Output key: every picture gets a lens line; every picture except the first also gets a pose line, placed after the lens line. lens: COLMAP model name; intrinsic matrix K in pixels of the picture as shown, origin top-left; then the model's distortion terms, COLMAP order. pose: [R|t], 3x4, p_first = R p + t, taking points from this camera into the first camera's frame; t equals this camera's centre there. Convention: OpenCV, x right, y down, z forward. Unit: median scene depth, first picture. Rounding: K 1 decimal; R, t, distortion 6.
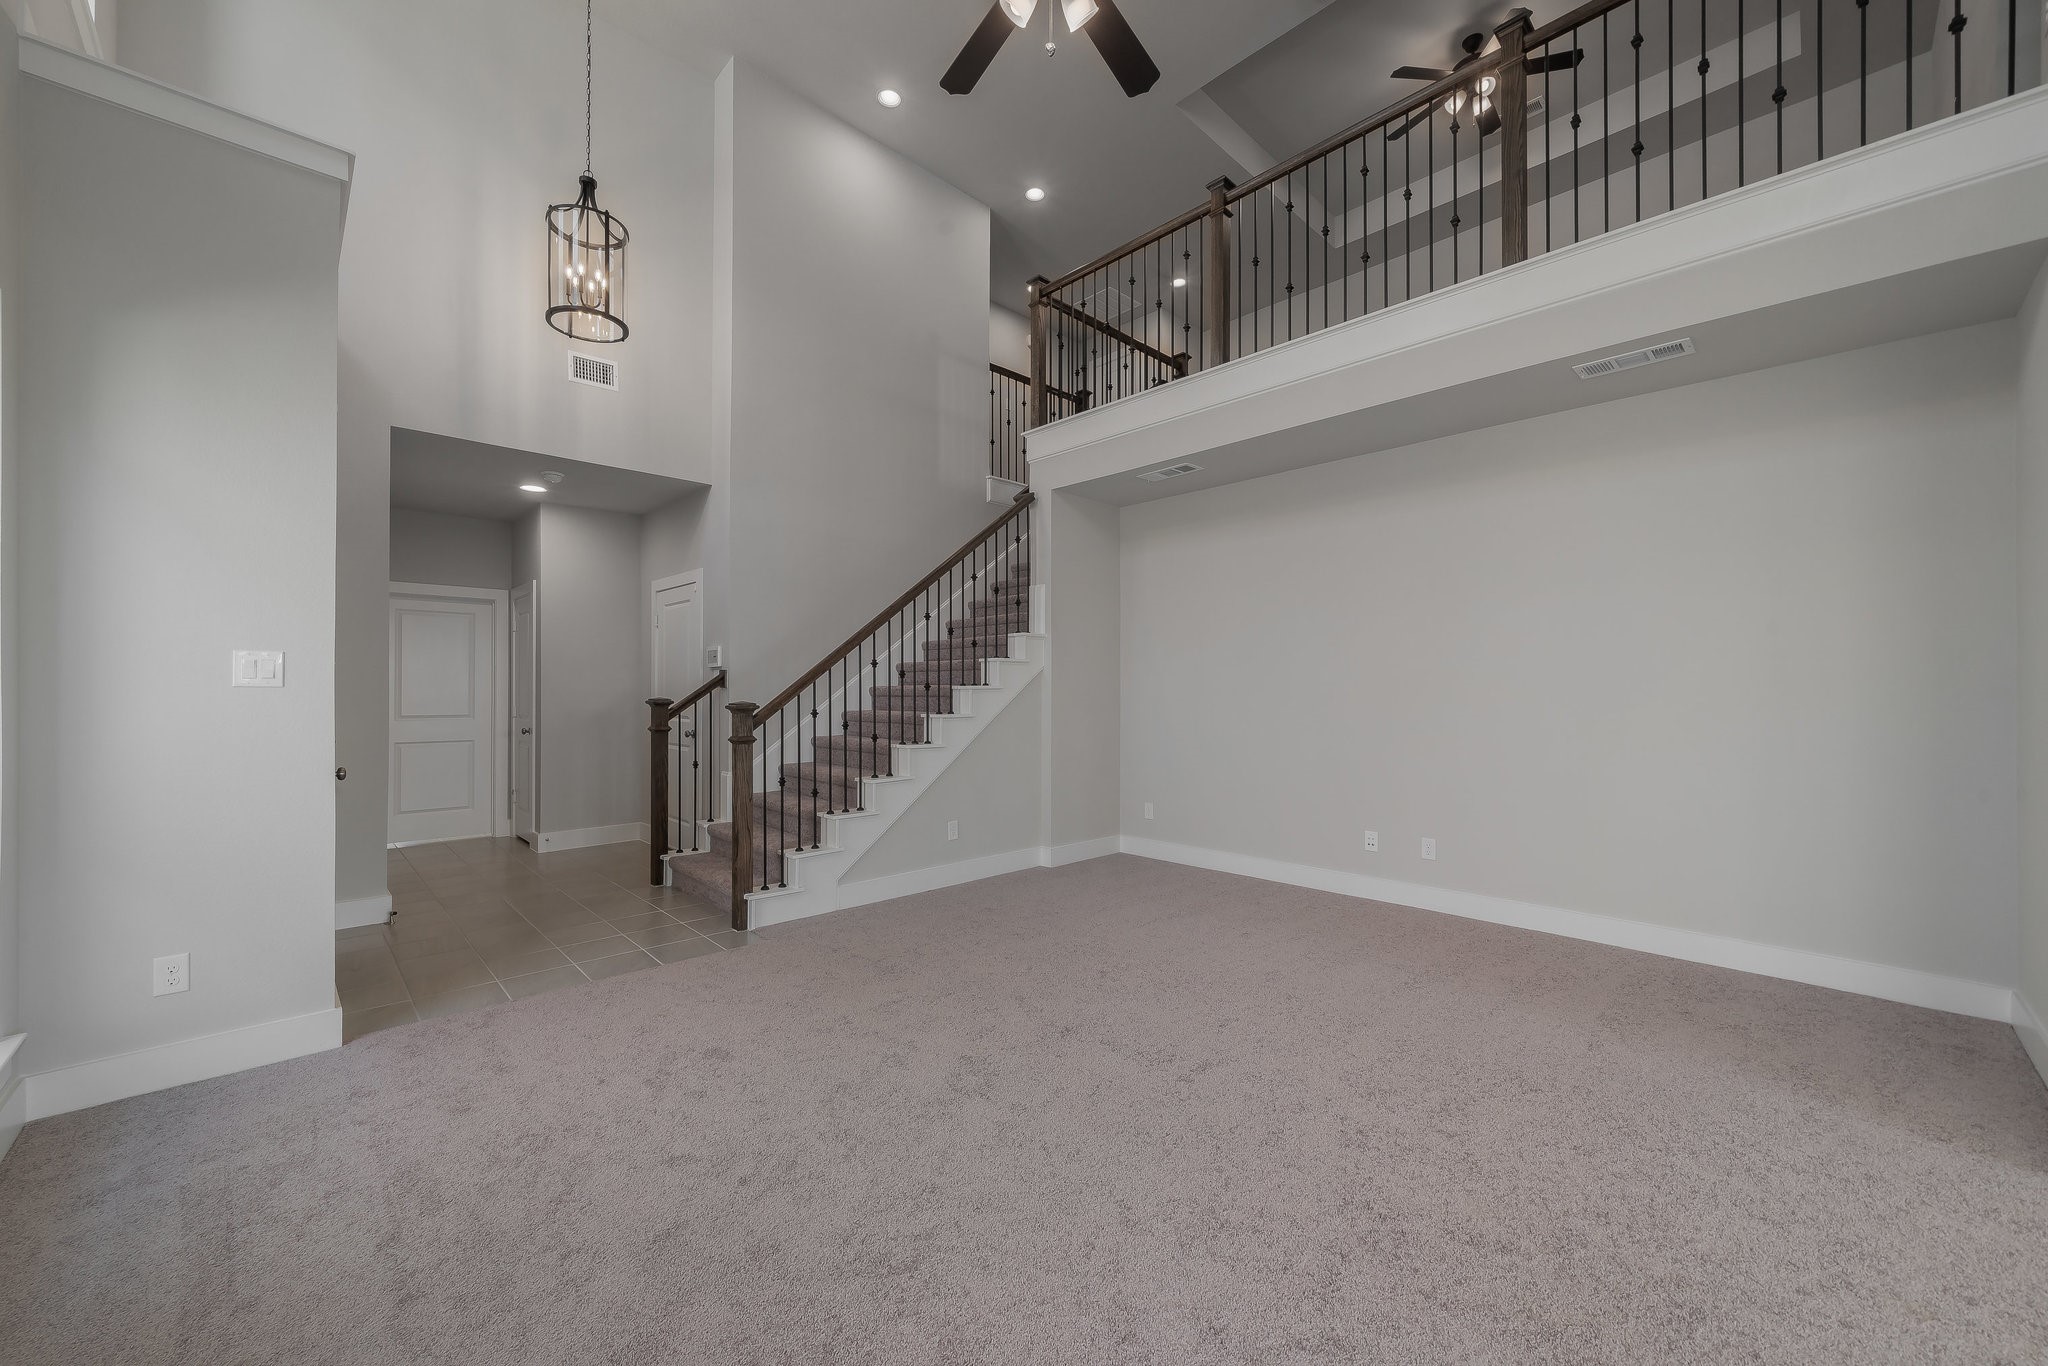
lens RADIAL K [[774.6, 0, 999.2], [0, 774.6, 689.3], [0, 0, 1]] dist [-0.001073, -0.000069]
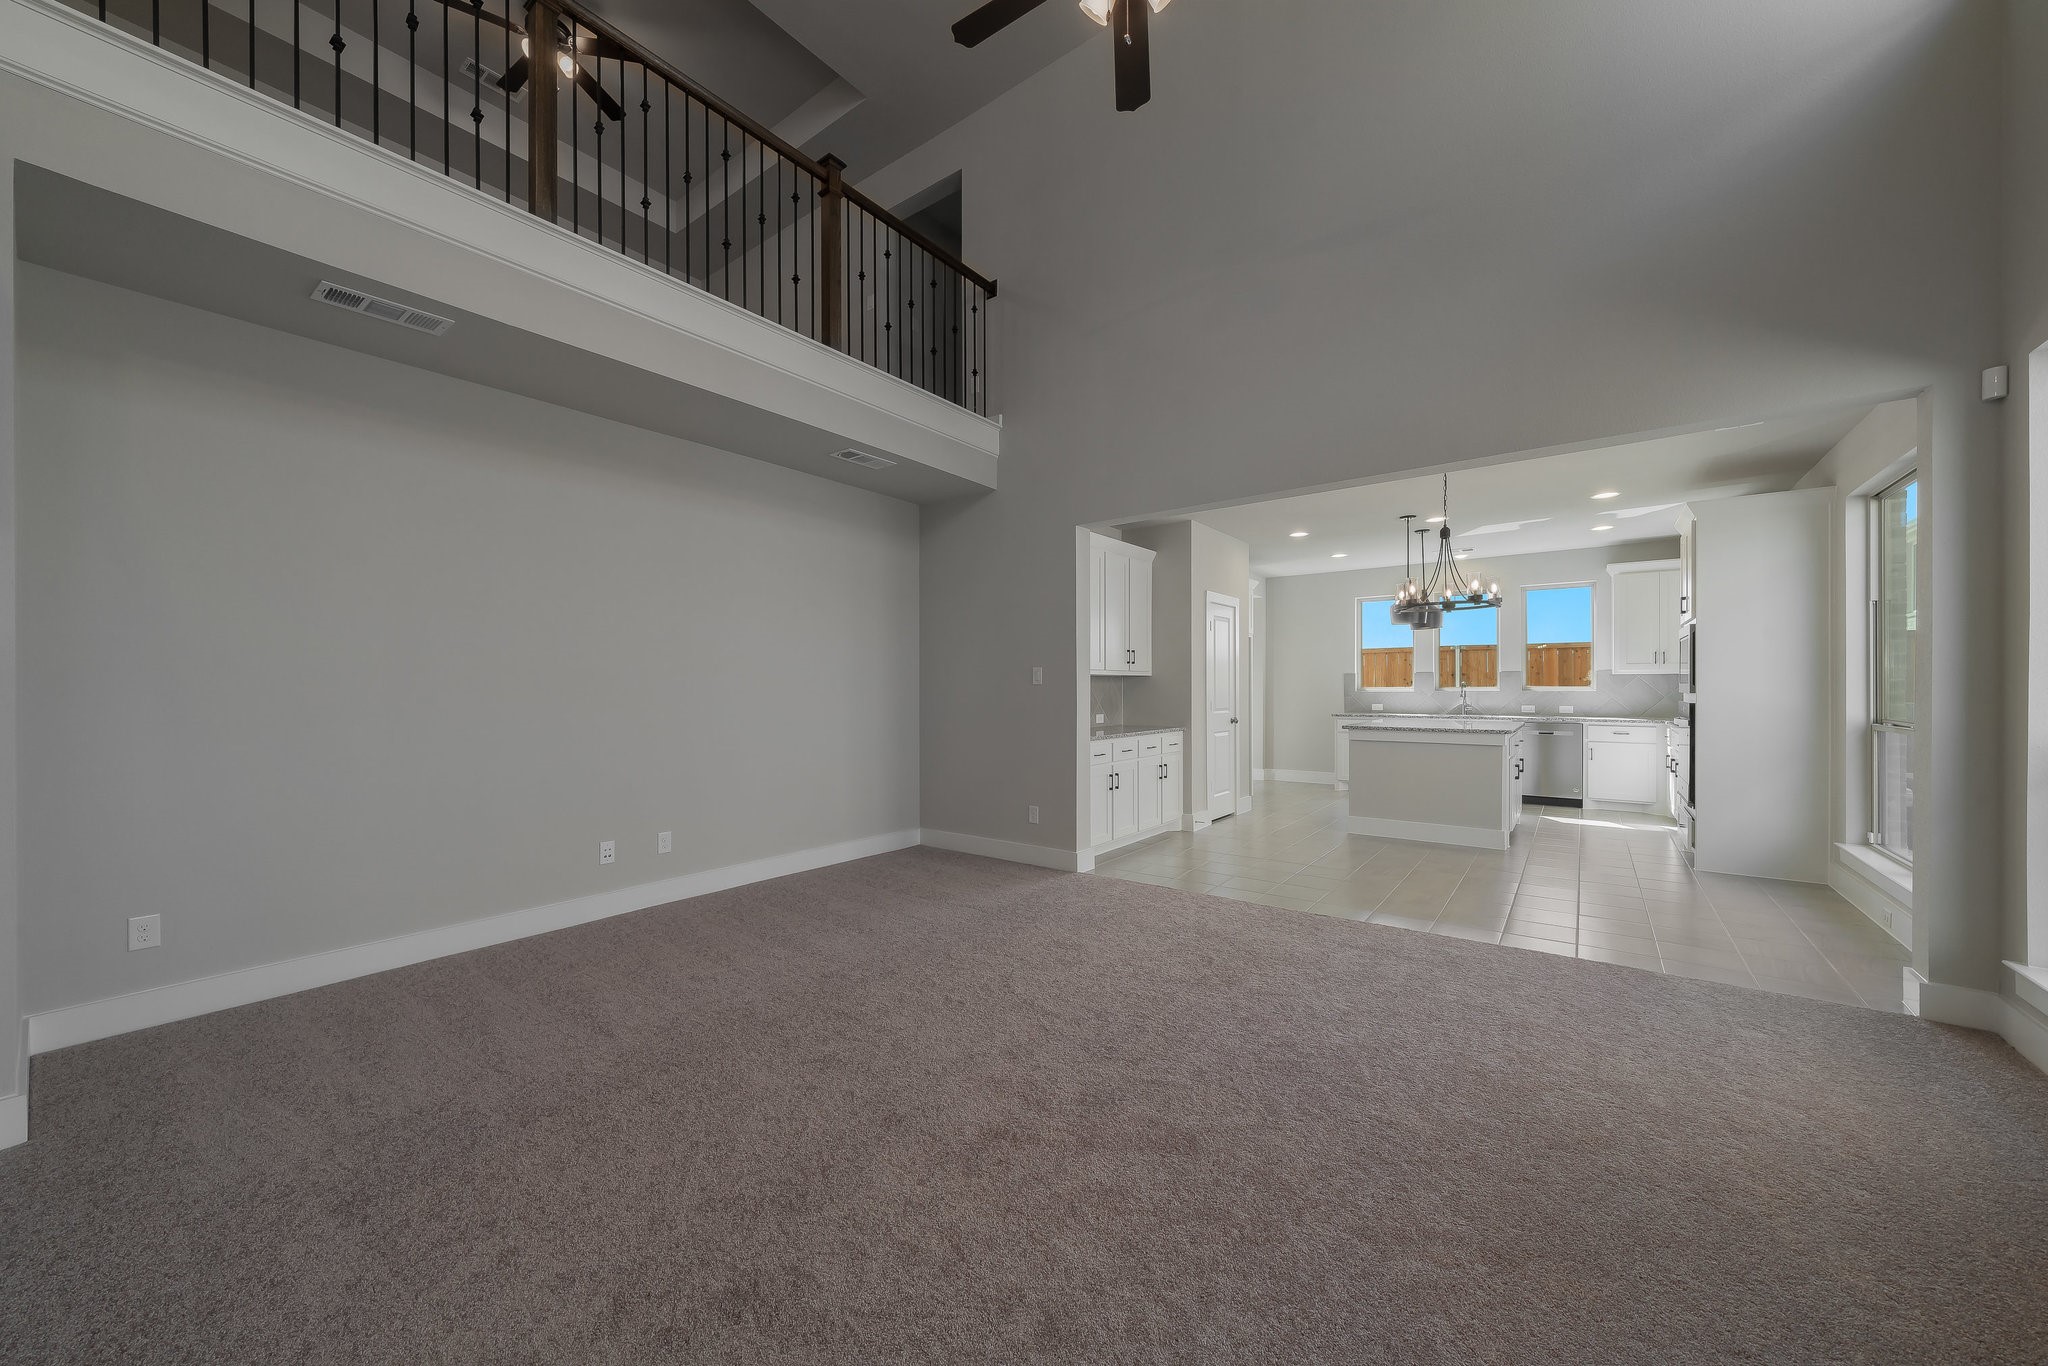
lens RADIAL K [[736.9, 0, 1006.3], [0, 736.9, 685.7], [0, 0, 1]] dist [-0.001930, -0.000089]
pose [[-0.155781, 0.000750, 0.987791, -0.396023], [-0.001739, 0.999998, -0.001034, 0.001980], [-0.987790, -0.001879, -0.155779, 0.610402]]
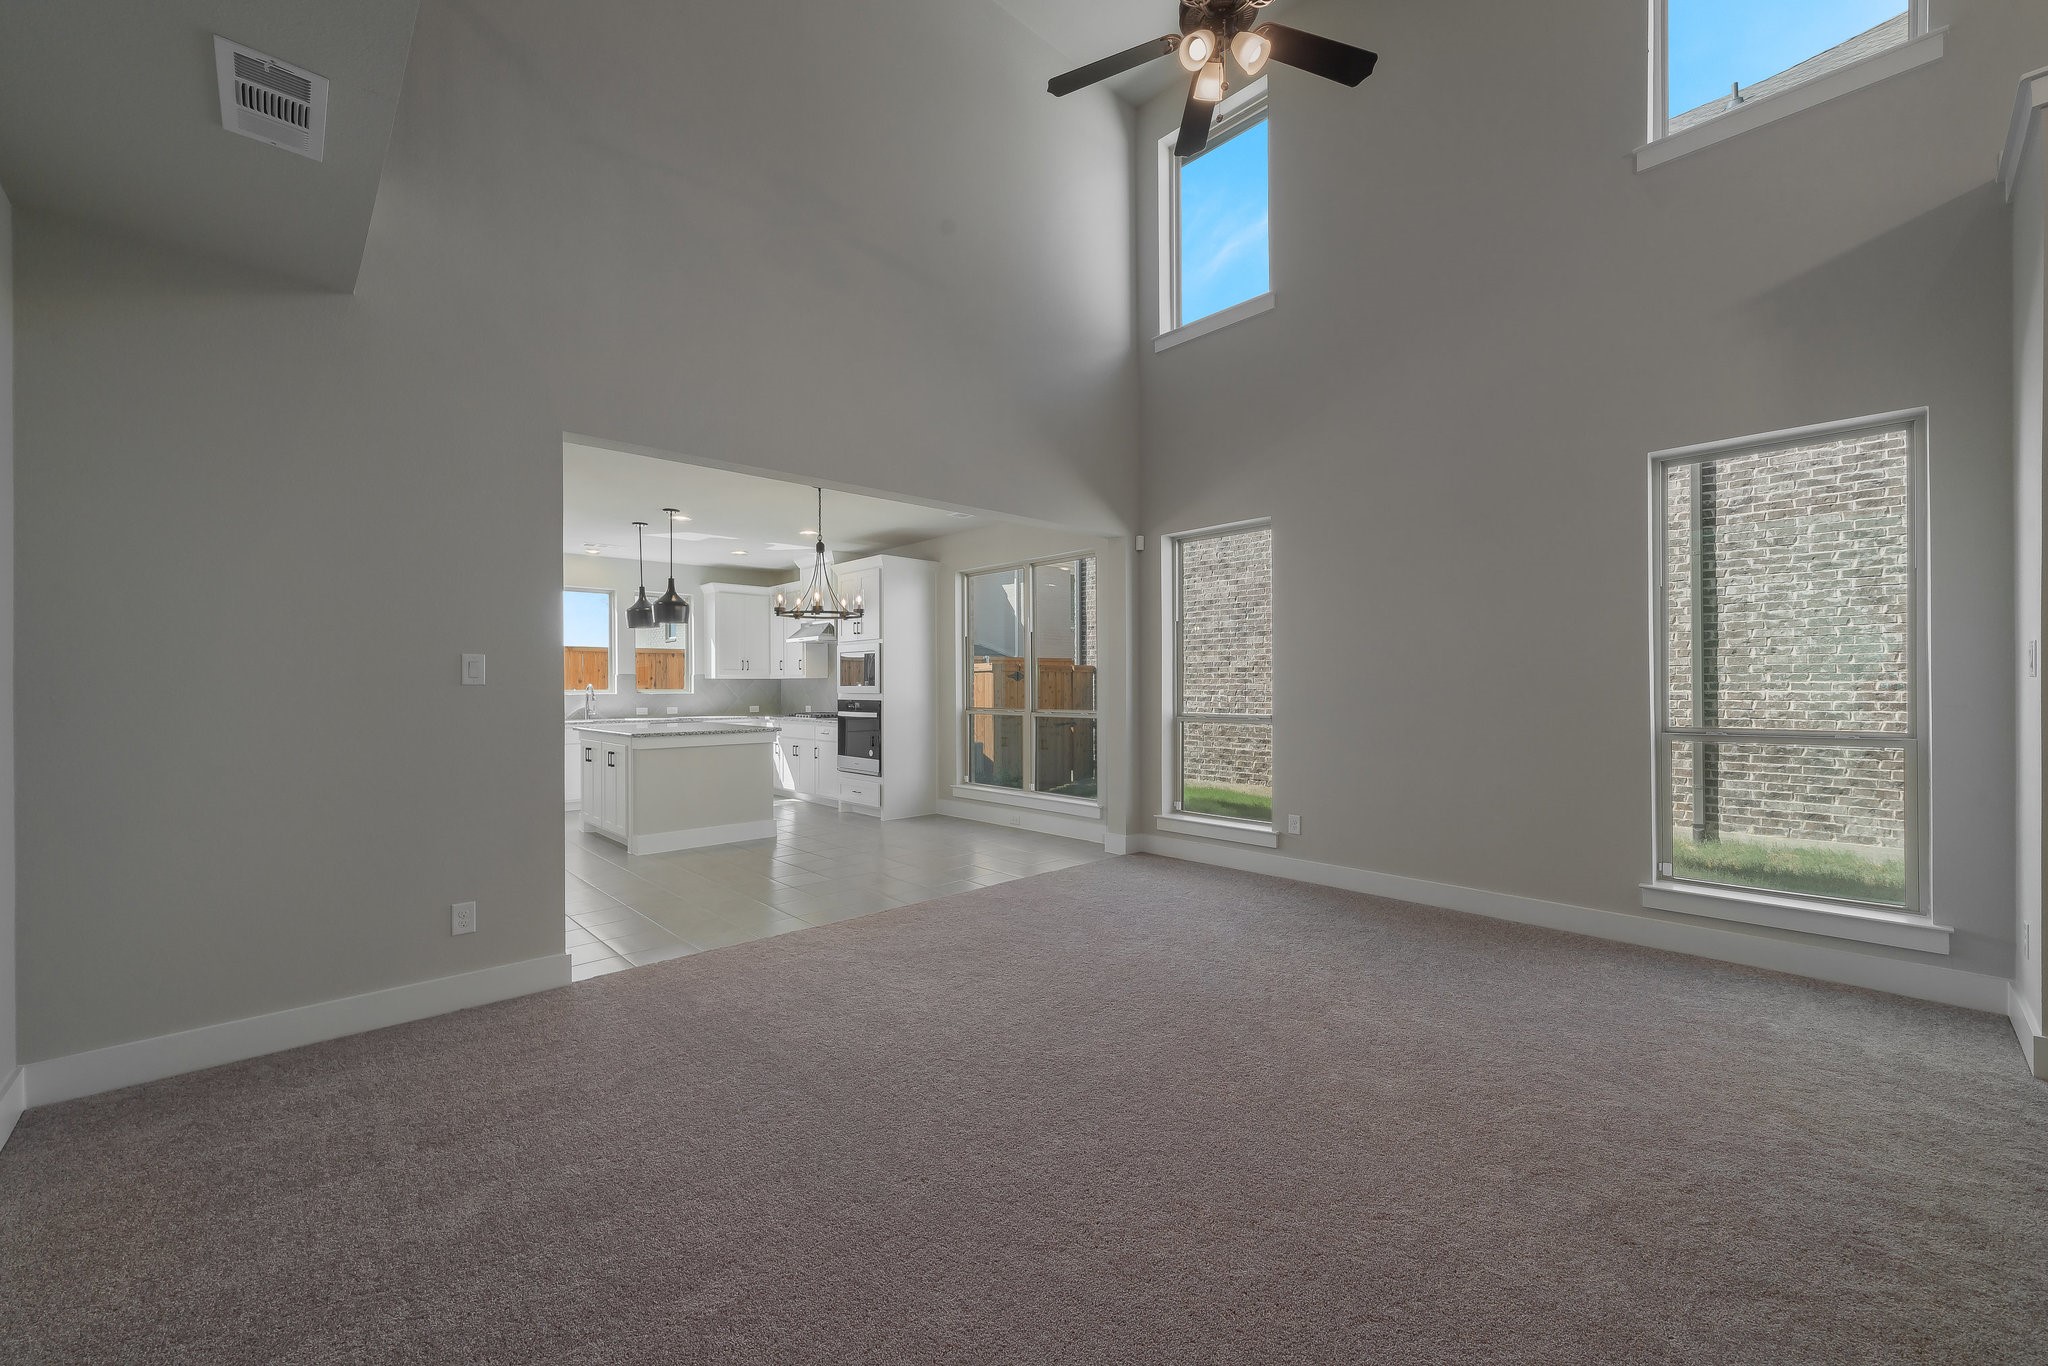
lens RADIAL K [[811.4, 0, 998.7], [0, 811.4, 691.1], [0, 0, 1]] dist [-0.002187, -0.000239]
pose [[-0.999939, 0.003040, 0.010616, 0.186480], [0.003047, 0.999995, 0.000587, 0.005234], [-0.010614, 0.000619, -0.999943, 1.035806]]
